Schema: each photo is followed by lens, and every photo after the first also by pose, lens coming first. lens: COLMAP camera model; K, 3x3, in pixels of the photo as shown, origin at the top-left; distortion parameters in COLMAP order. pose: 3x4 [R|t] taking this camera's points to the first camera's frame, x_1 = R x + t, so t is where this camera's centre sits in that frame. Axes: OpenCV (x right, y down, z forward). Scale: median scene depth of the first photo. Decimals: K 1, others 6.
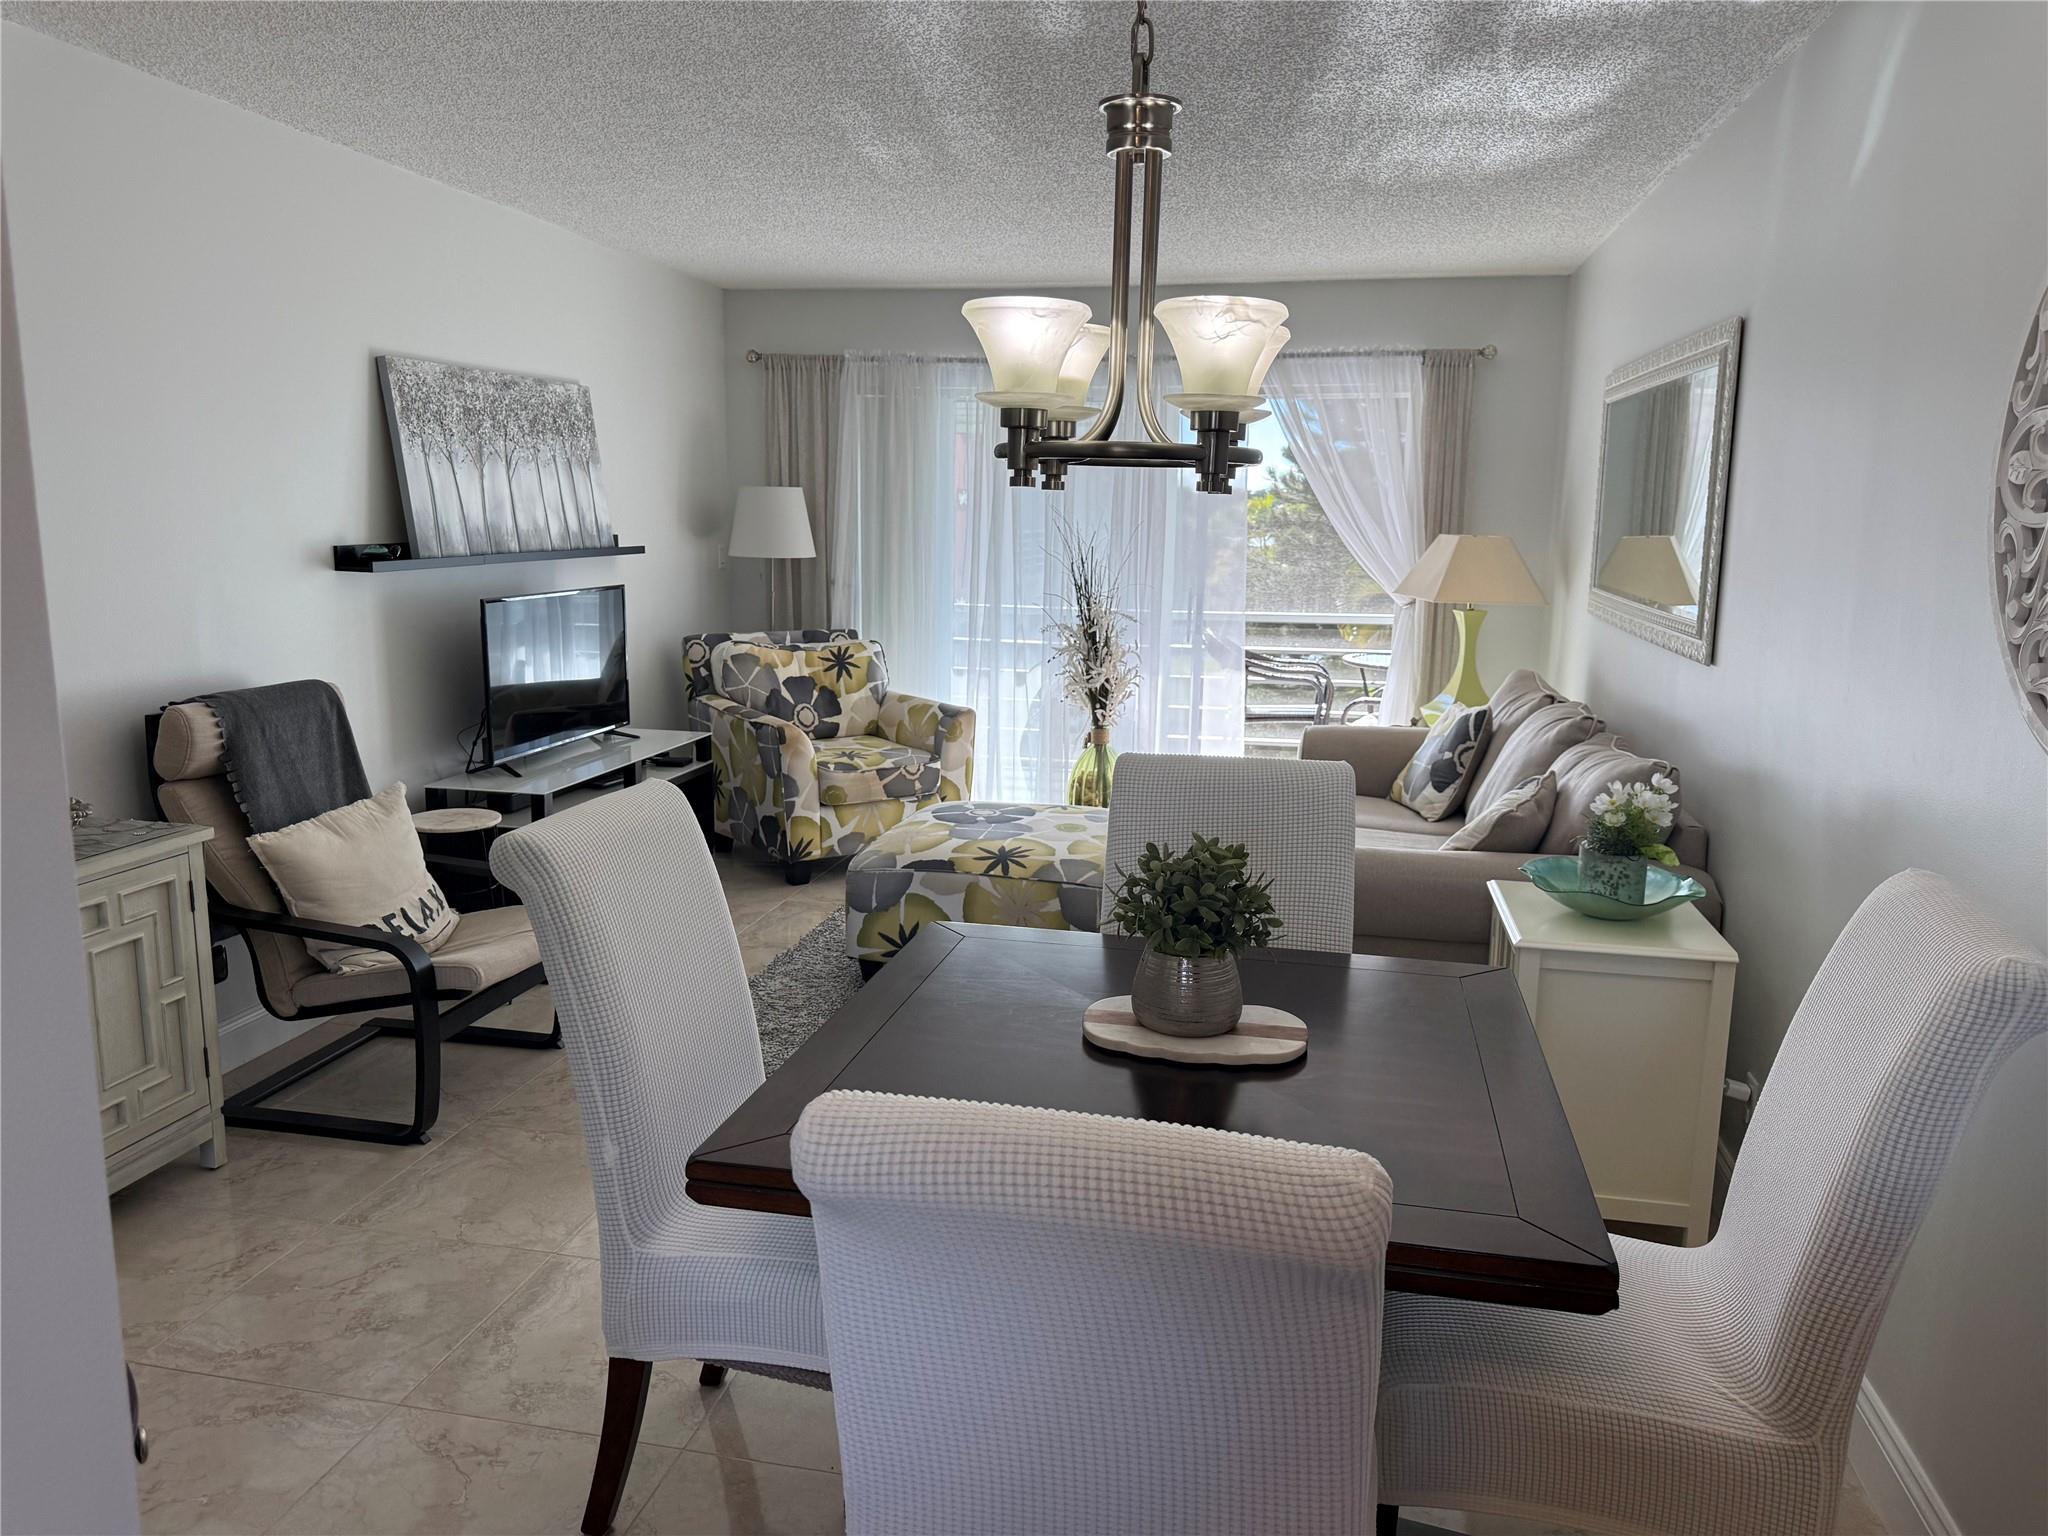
lens RADIAL K [[1448.5, 0, 1017.5], [0, 1448.5, 771.8], [0, 0, 1]] dist [0.062723, -0.079345]
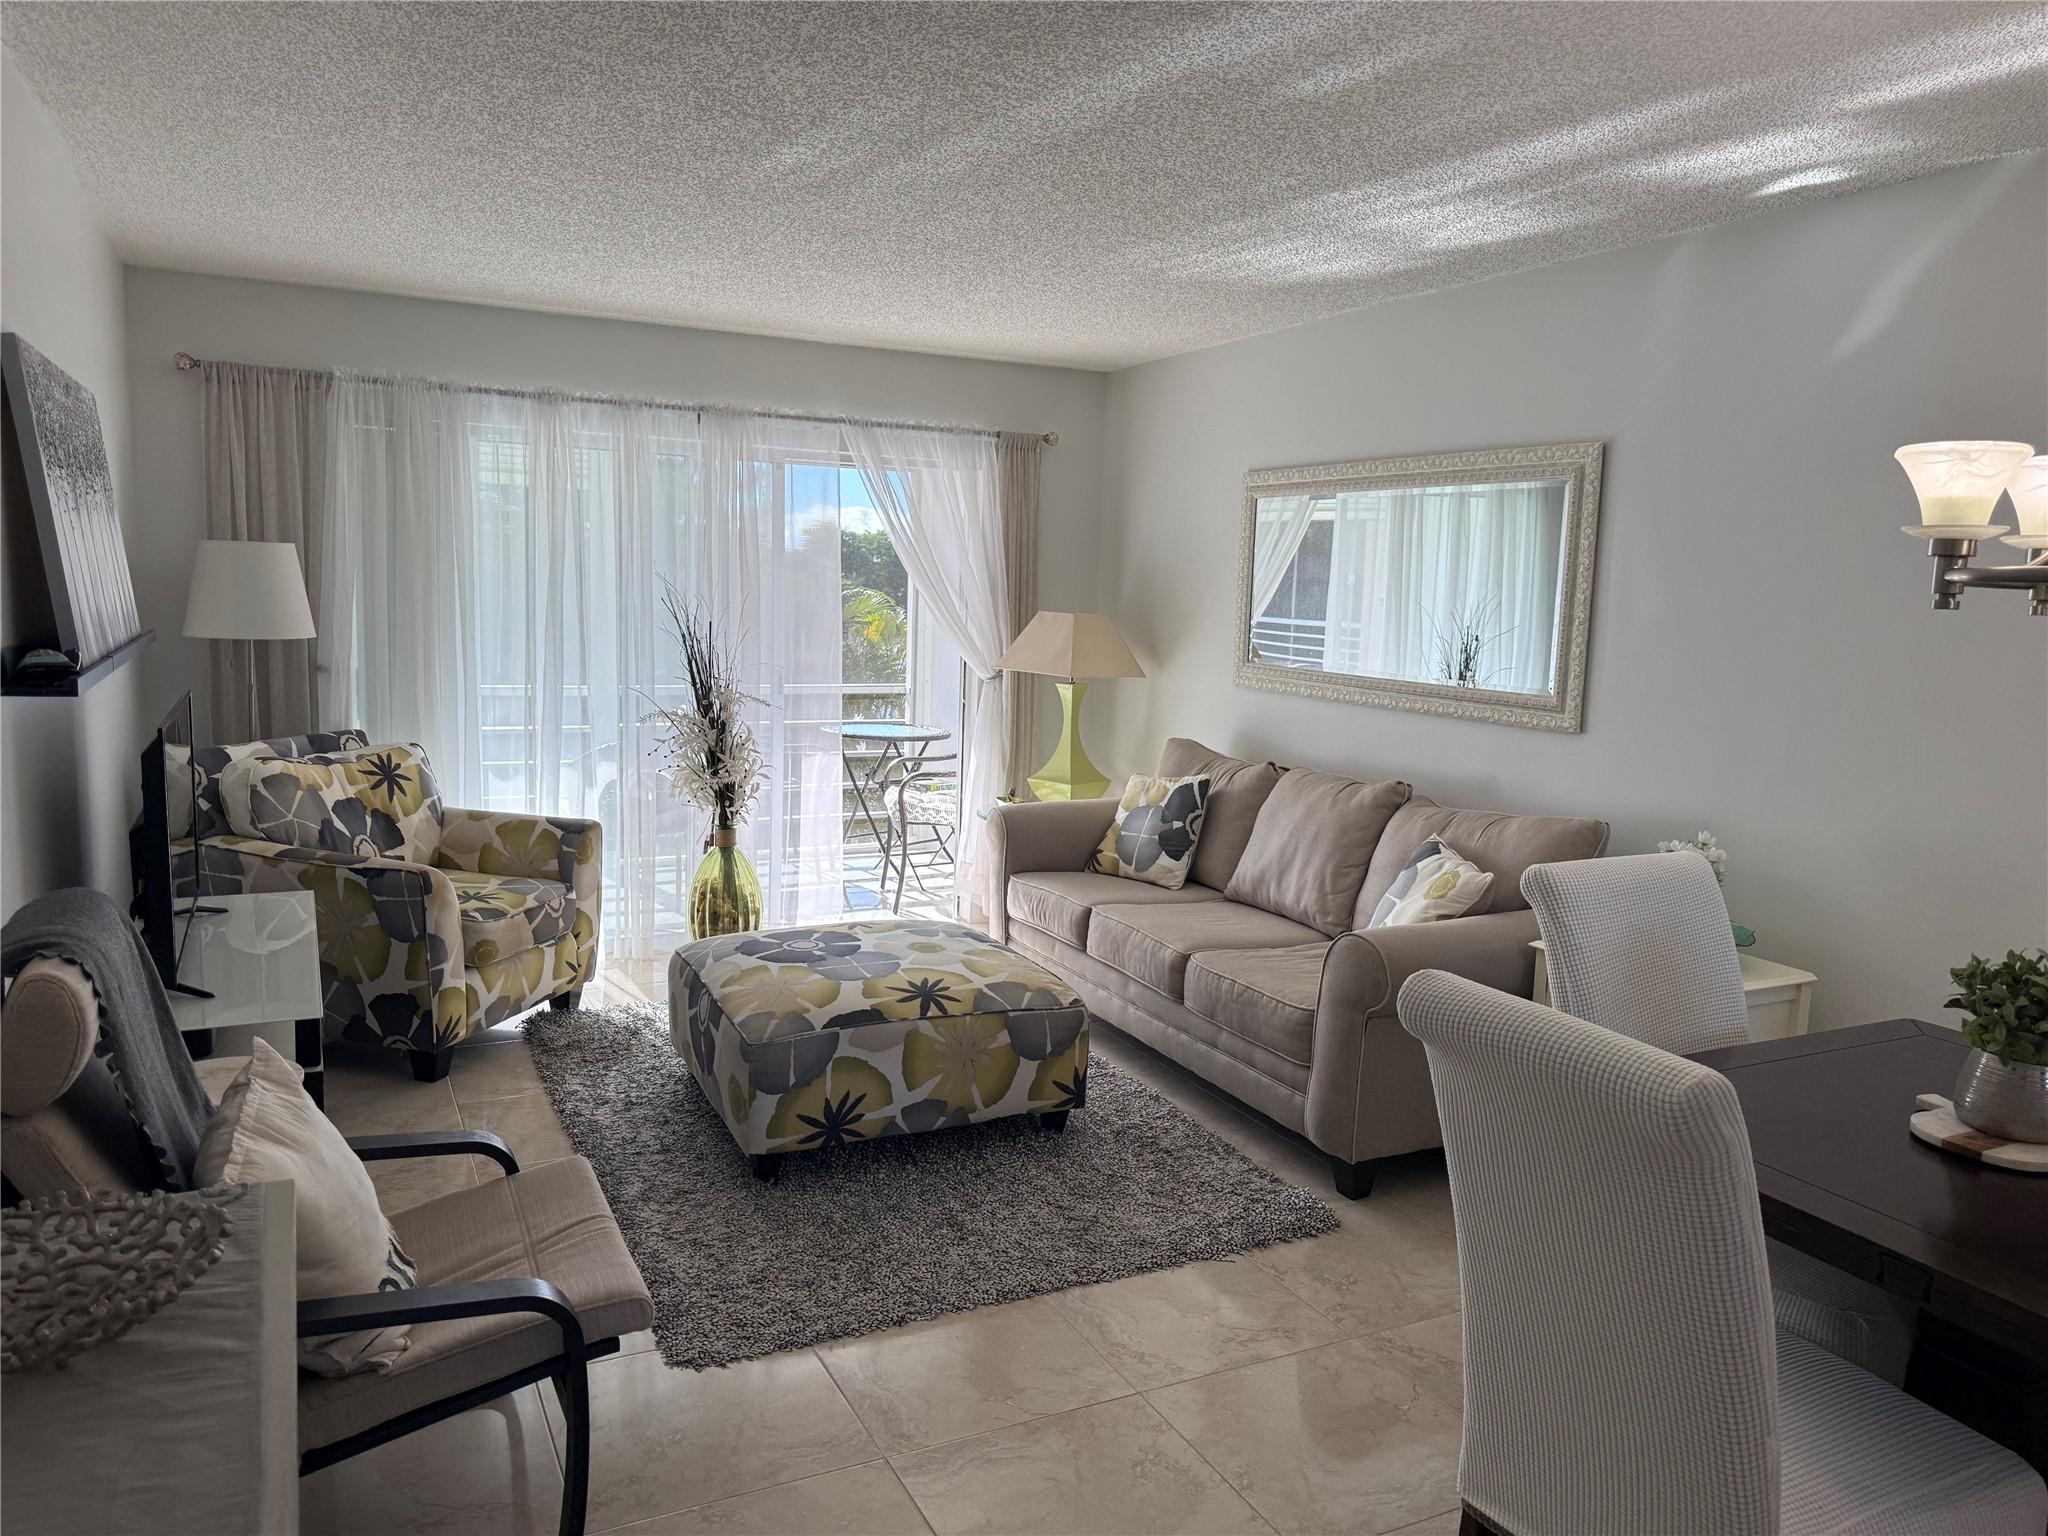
lens RADIAL K [[1448.5, 0, 1031.5], [0, 1448.5, 757.2], [0, 0, 1]] dist [0.062723, -0.079345]
pose [[0.774135, -0.065401, 0.629633, -0.359903], [0.093818, 0.995518, -0.011943, -0.046849], [-0.626030, 0.068316, 0.776801, 0.209323]]
